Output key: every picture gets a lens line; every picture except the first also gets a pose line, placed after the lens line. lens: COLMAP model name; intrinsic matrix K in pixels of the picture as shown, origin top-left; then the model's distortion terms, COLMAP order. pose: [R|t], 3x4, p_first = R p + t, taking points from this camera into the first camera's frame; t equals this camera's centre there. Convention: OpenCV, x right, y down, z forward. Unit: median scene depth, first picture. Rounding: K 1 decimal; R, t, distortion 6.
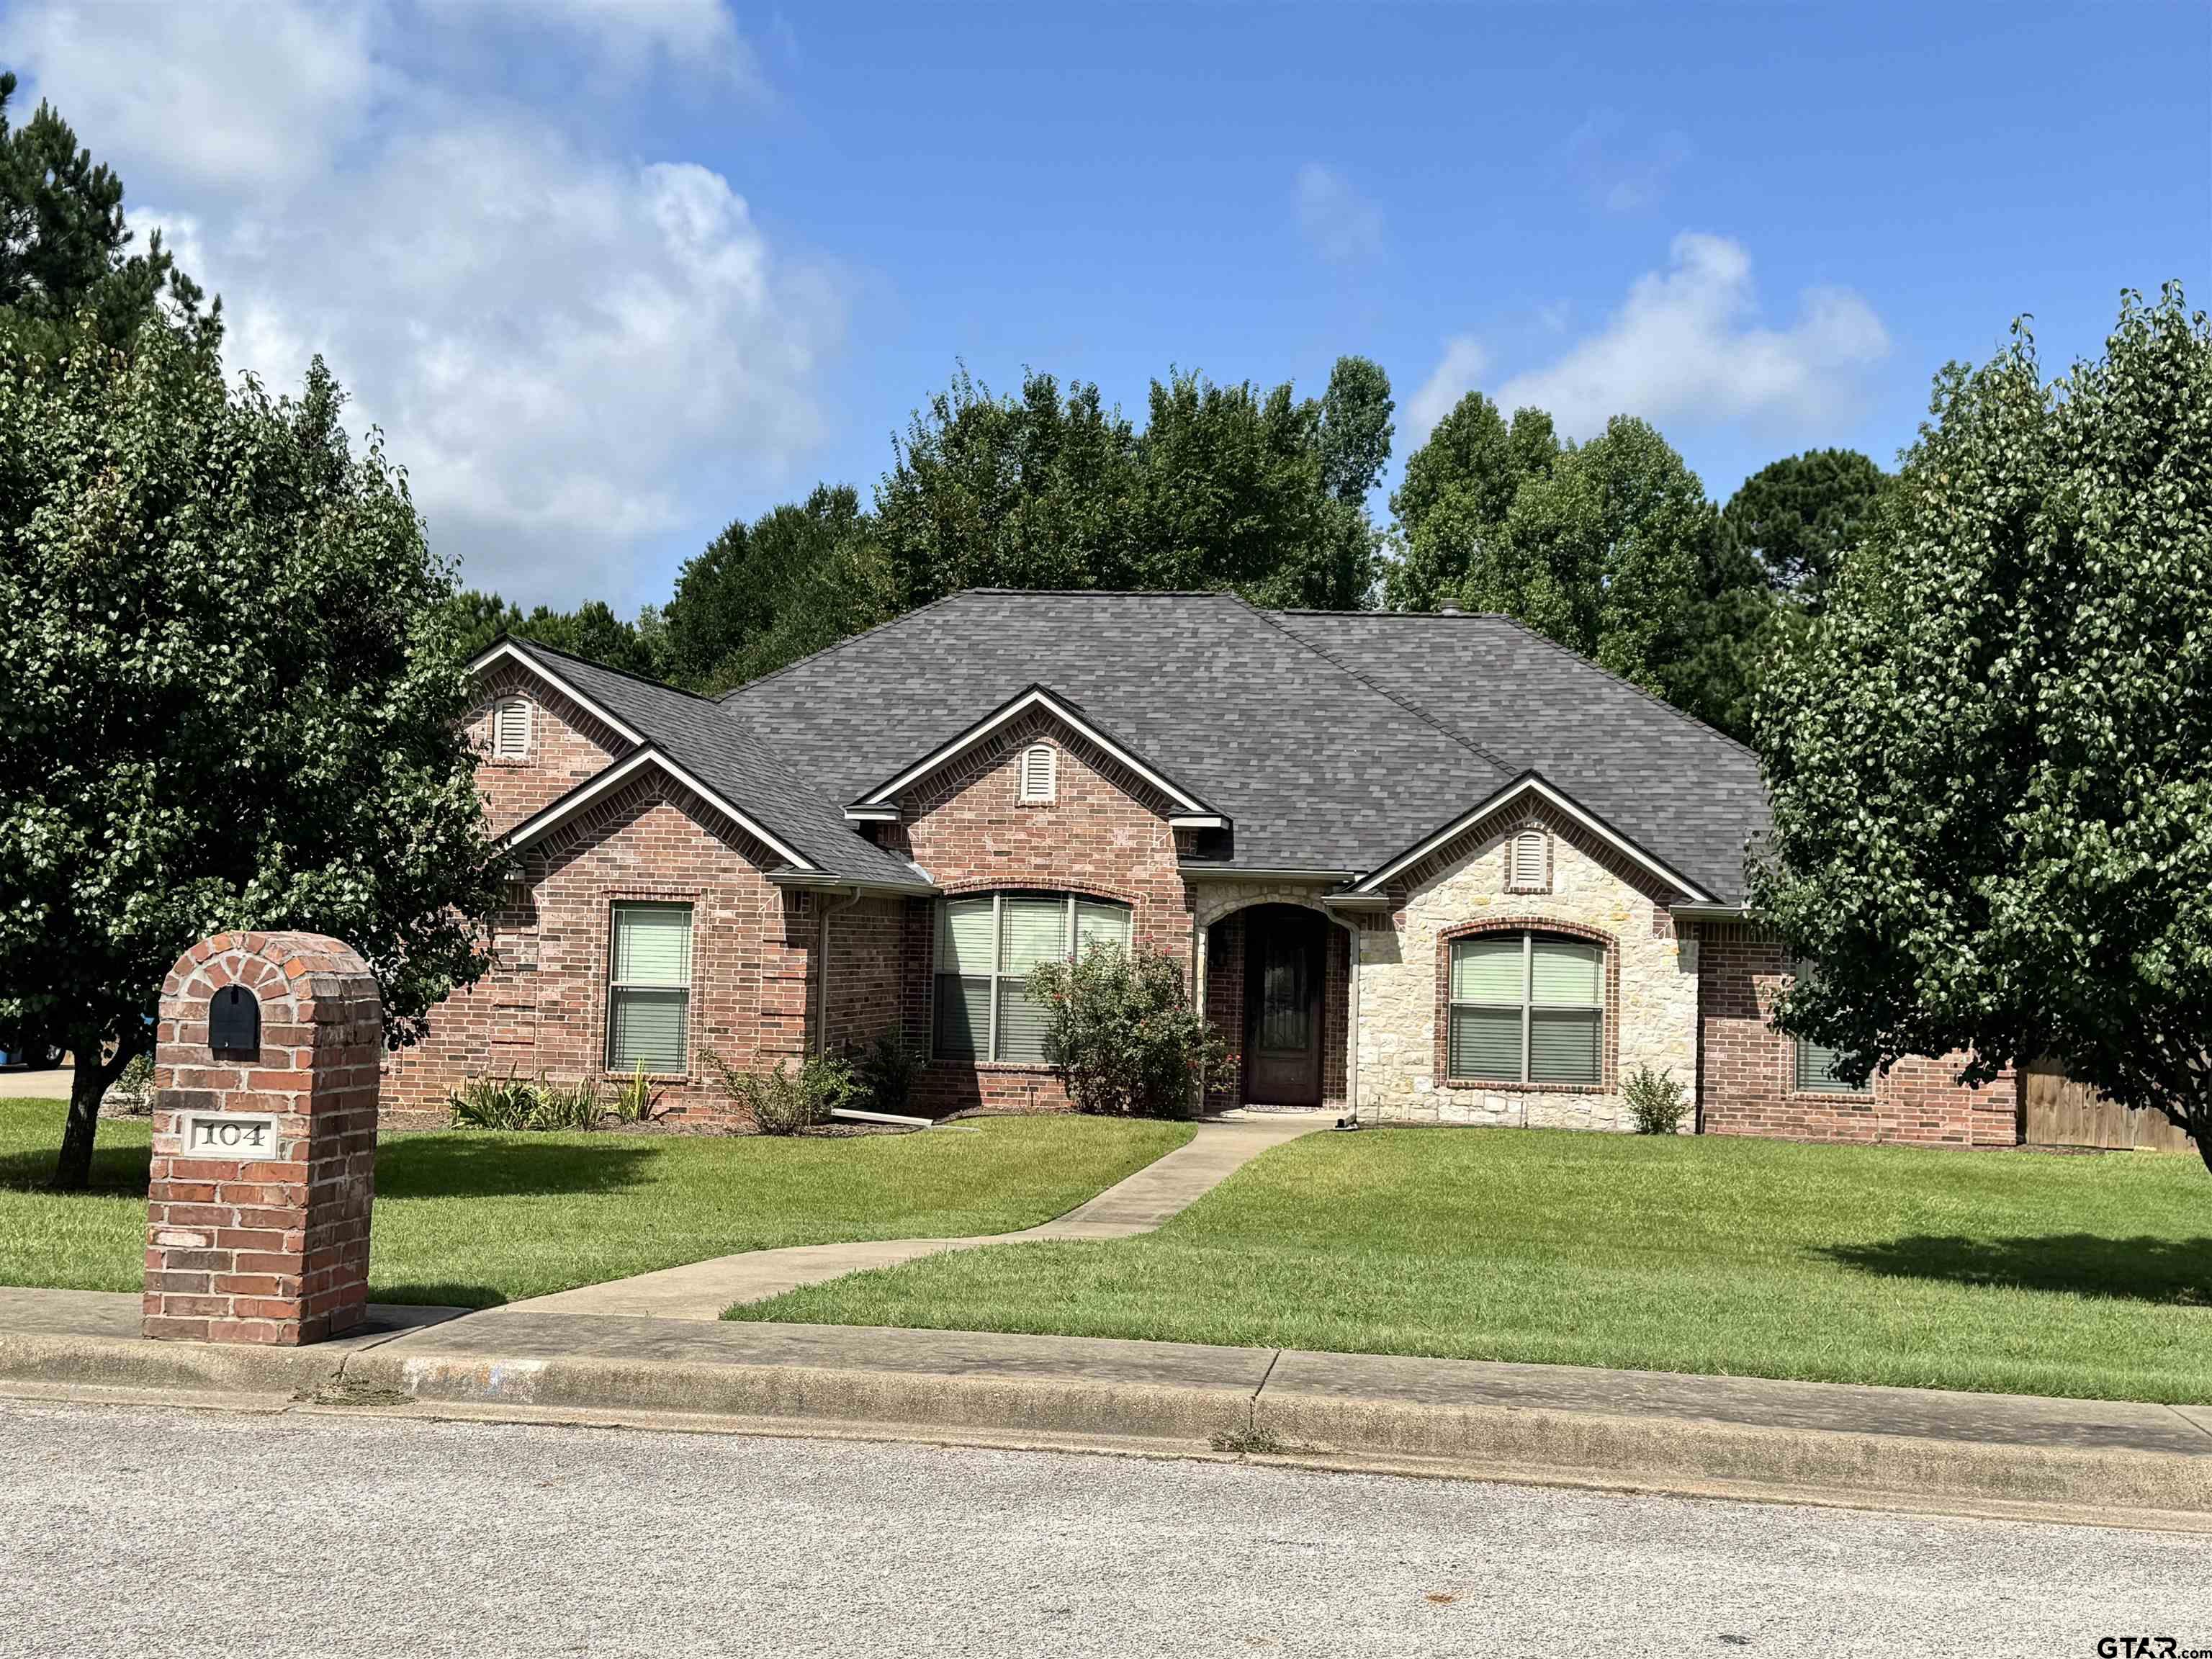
lens RADIAL K [[2761.2, 0, 1117.2], [0, 2761.2, 829.1], [0, 0, 1]] dist [0.179118, -0.284441]
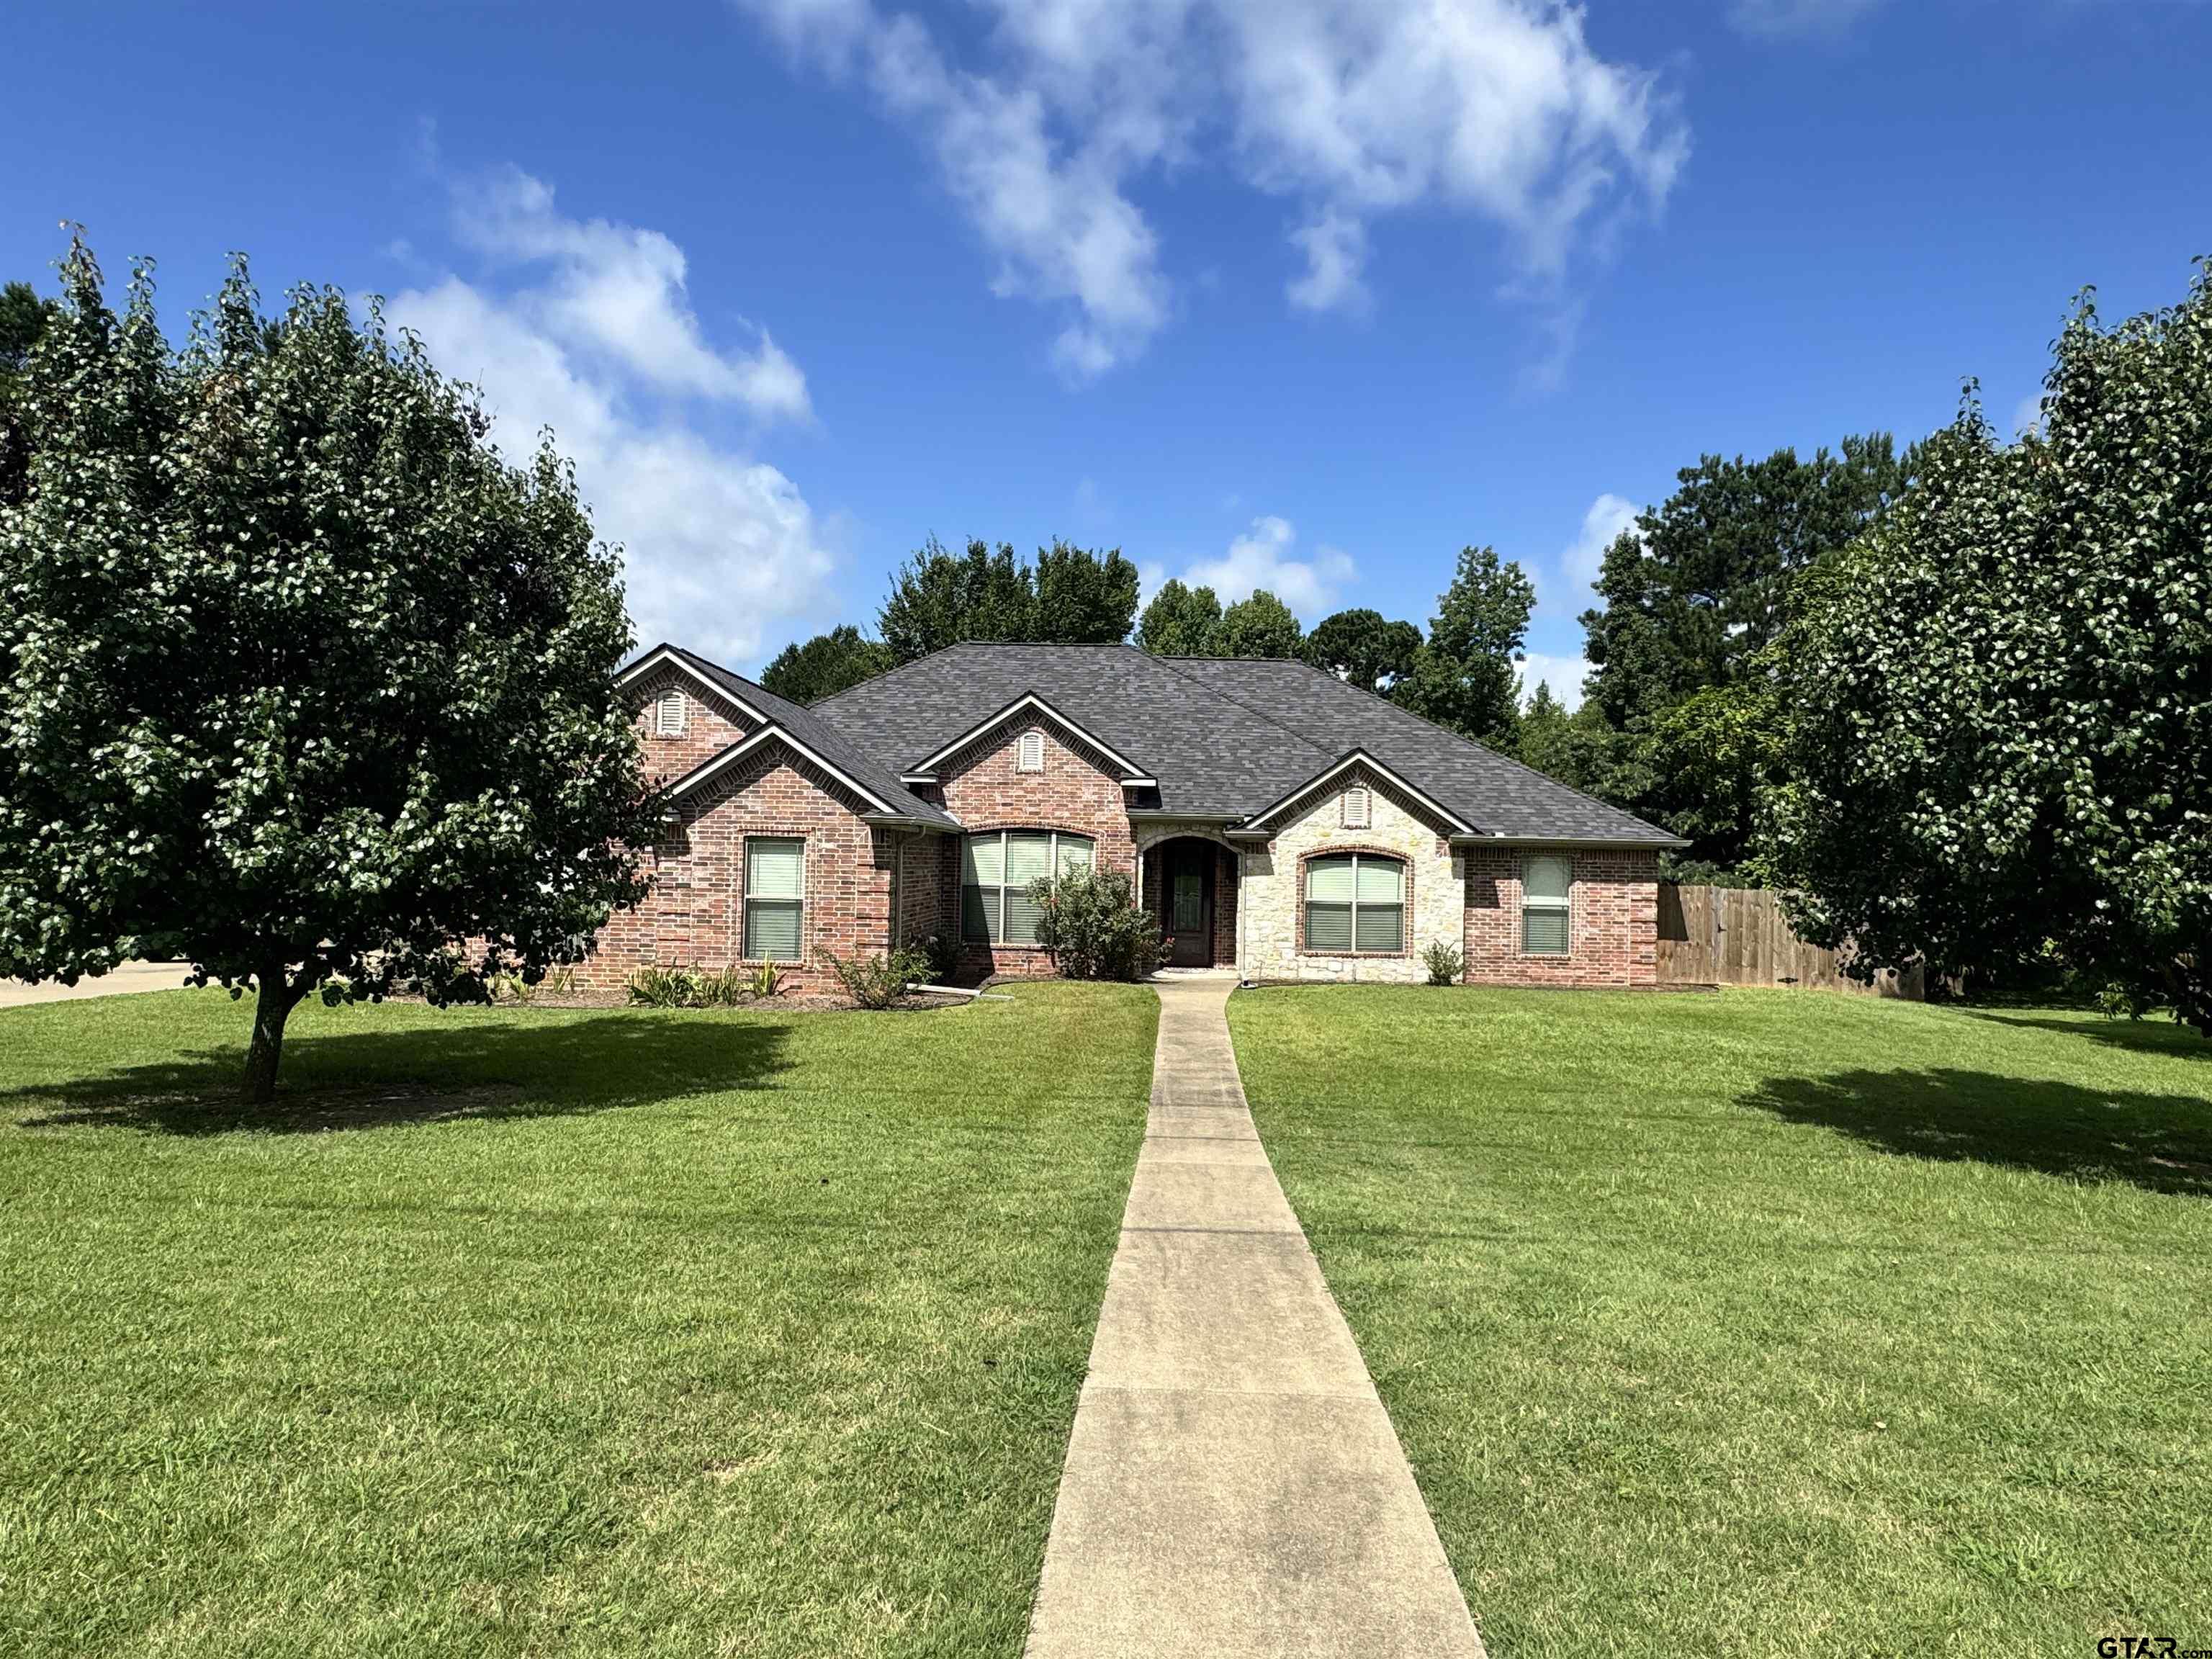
lens RADIAL K [[1279.3, 0, 1112.9], [0, 1279.3, 834.2], [0, 0, 1]] dist [-0.003656, 0.000650]
pose [[0.993353, -0.006408, 0.114929, -0.070420], [0.004016, 0.999771, 0.021031, 0.011487], [-0.115037, -0.020430, 0.993151, 0.333056]]
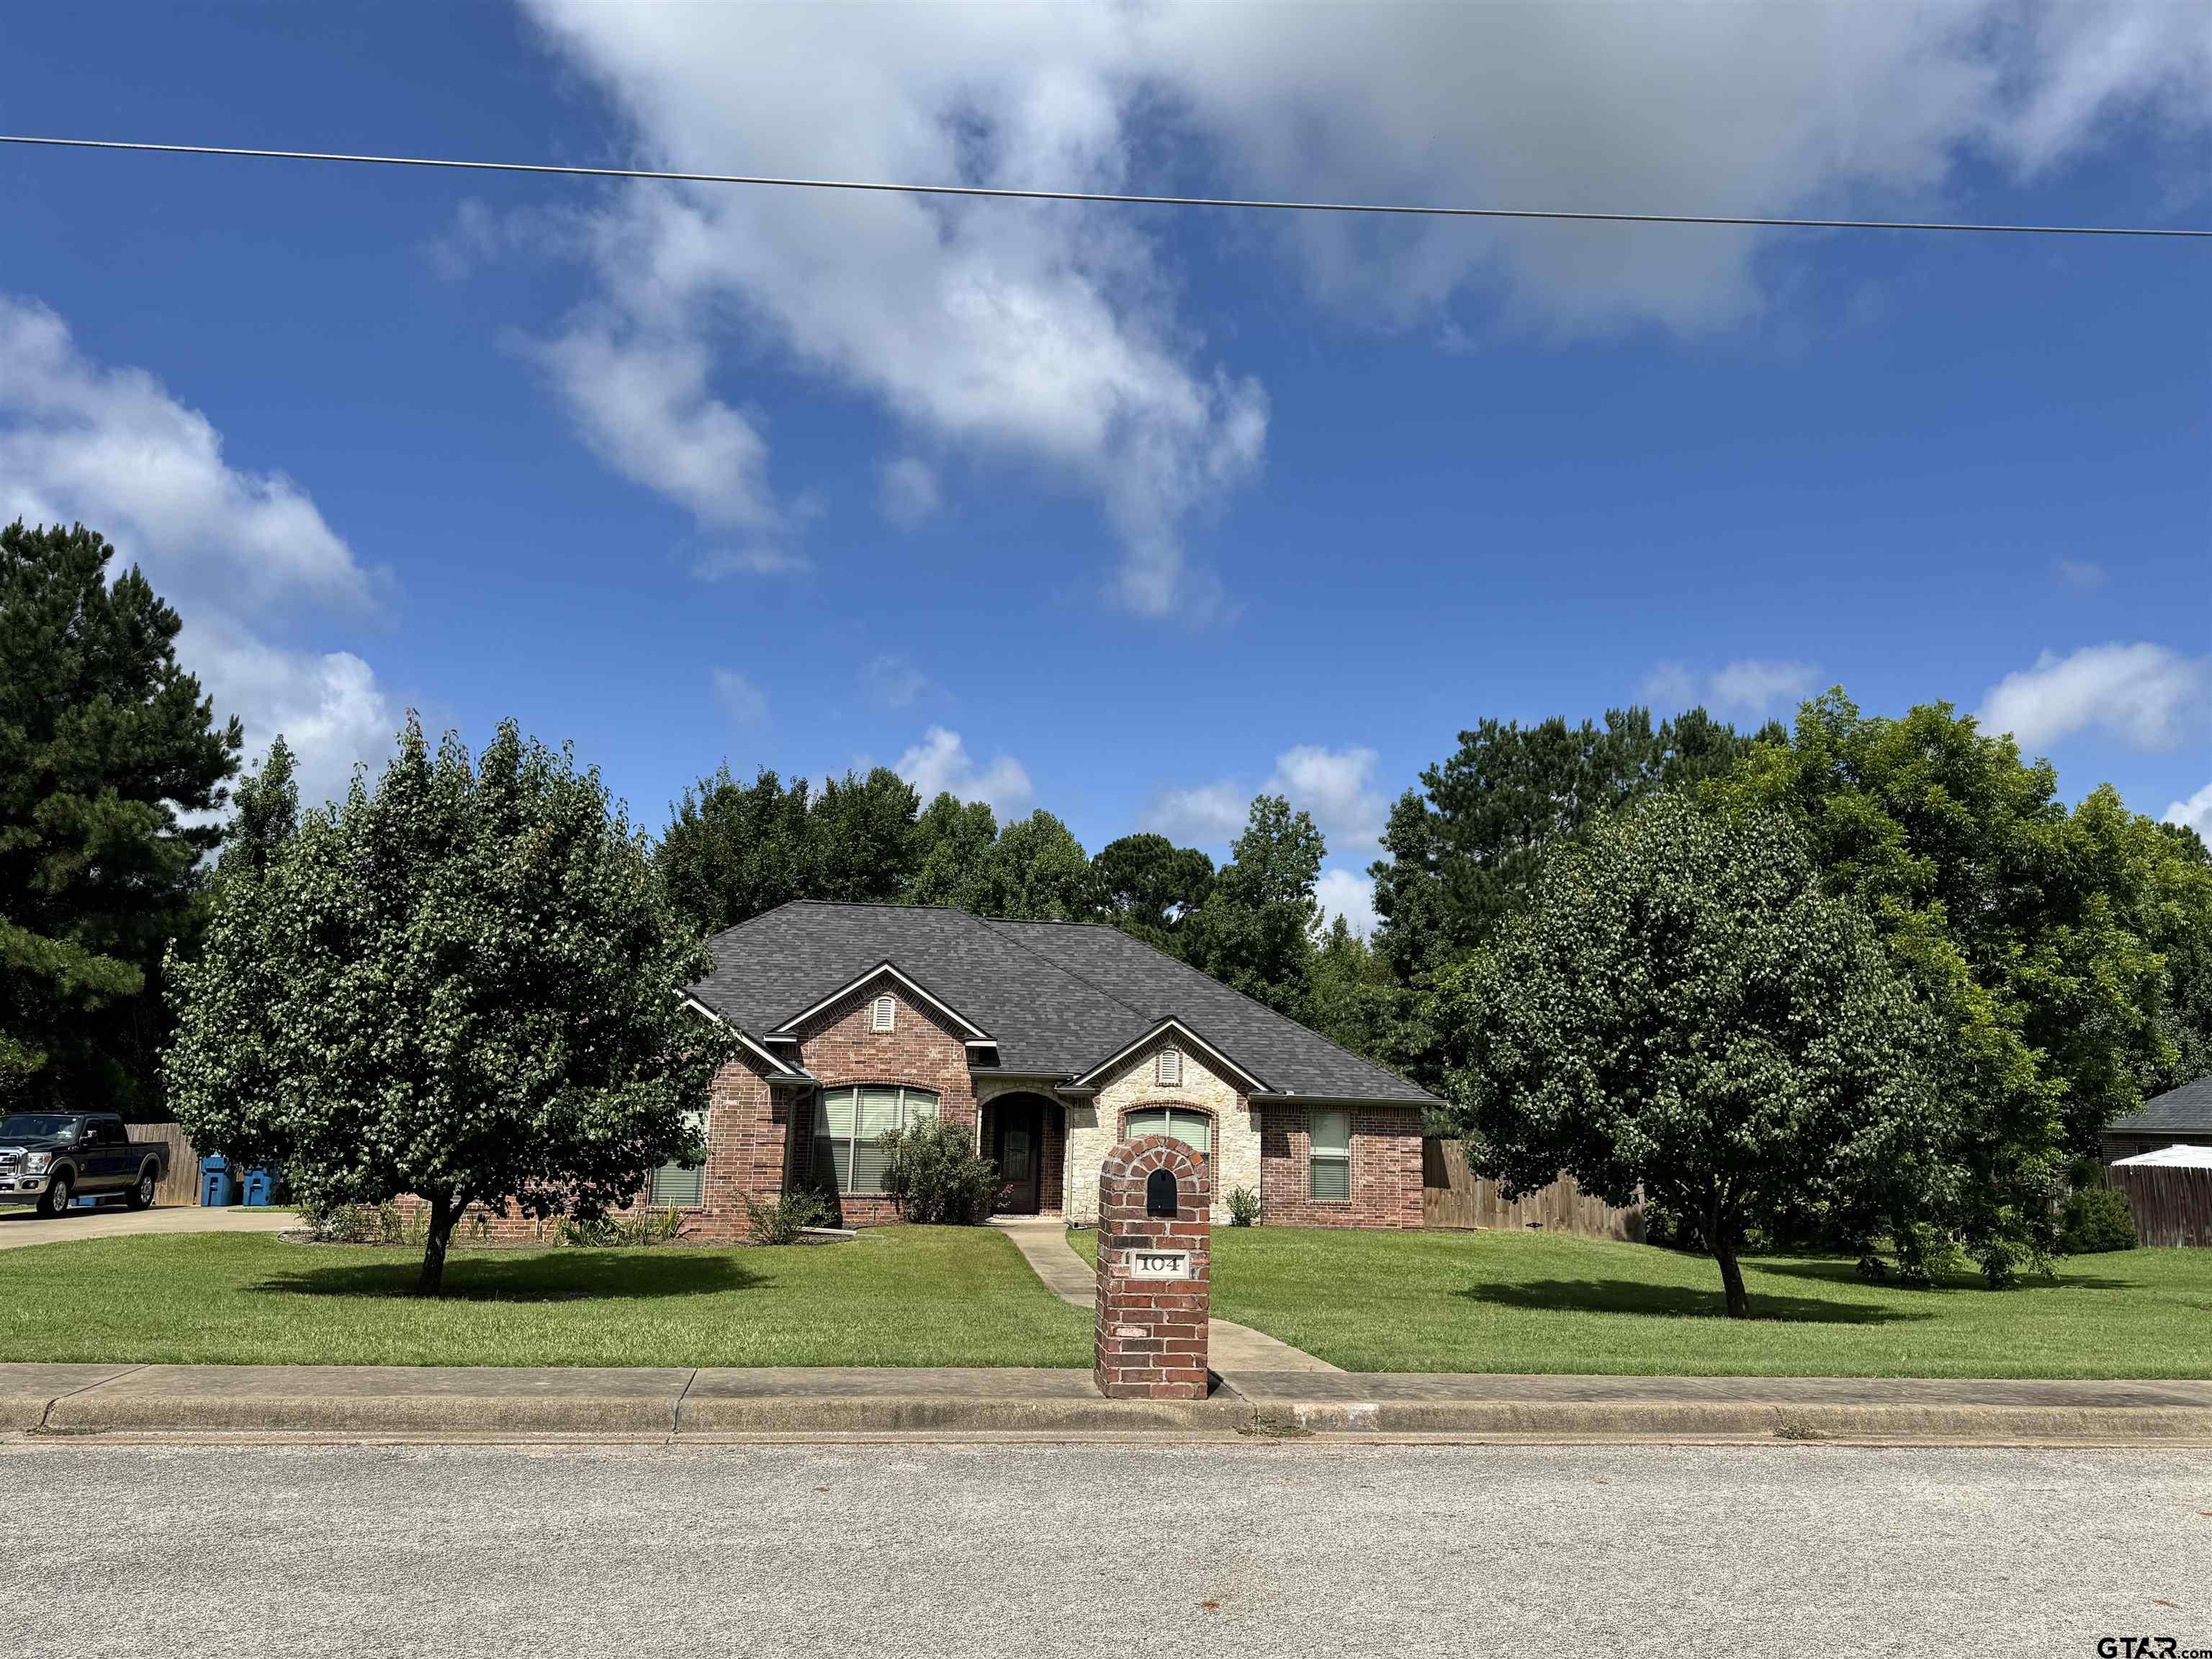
lens RADIAL K [[1597.1, 0, 1114.3], [0, 1597.1, 838.1], [0, 0, 1]] dist [0.209636, -0.448138]
pose [[0.956541, 0.044573, 0.288172, -0.196401], [-0.008710, 0.992175, -0.124553, -0.006091], [-0.291469, 0.116630, 0.949444, 0.027342]]
